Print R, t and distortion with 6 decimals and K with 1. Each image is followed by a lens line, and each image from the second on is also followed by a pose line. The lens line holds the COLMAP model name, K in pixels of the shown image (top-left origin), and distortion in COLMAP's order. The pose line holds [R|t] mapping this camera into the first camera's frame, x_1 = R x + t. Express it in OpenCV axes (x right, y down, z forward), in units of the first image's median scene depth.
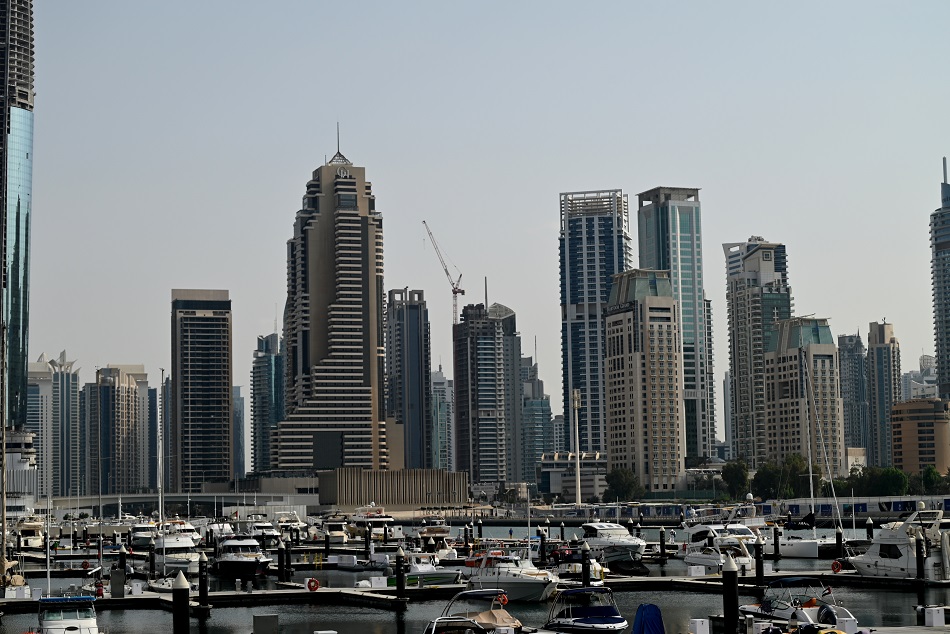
lens RADIAL K [[1892.9, 0, 474.8], [0, 1892.9, 313.5], [0, 0, 1]] dist [-0.104472, 0.000000]
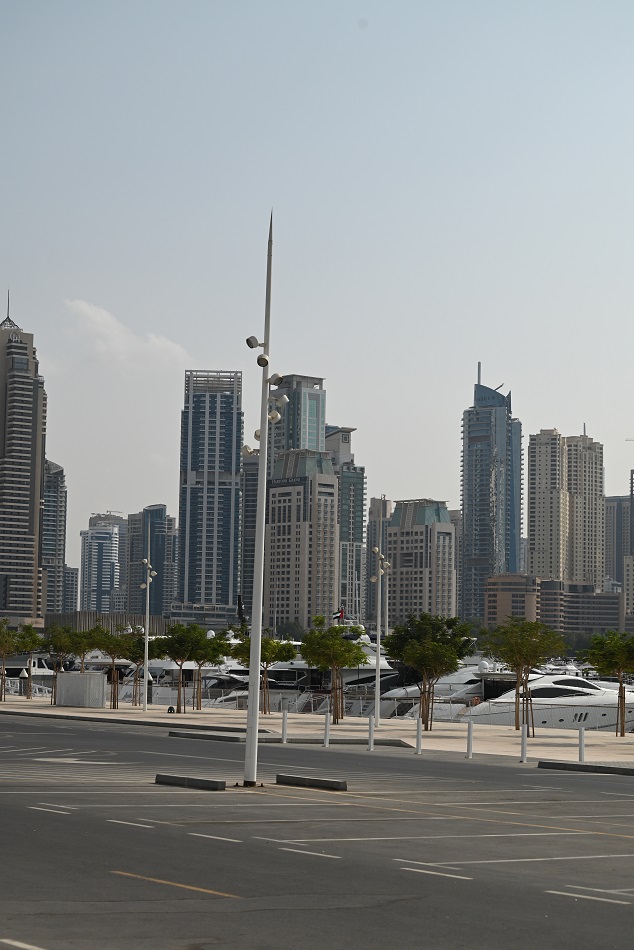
lens RADIAL K [[1892.9, 0, 316.9], [0, 1892.9, 475.8], [0, 0, 1]] dist [-0.104472, 0.000000]
pose [[0.949004, 0.066881, 0.308088, -0.239044], [-0.069220, 0.997596, -0.003343, -0.003478], [-0.307570, -0.018153, 0.951352, -0.089245]]
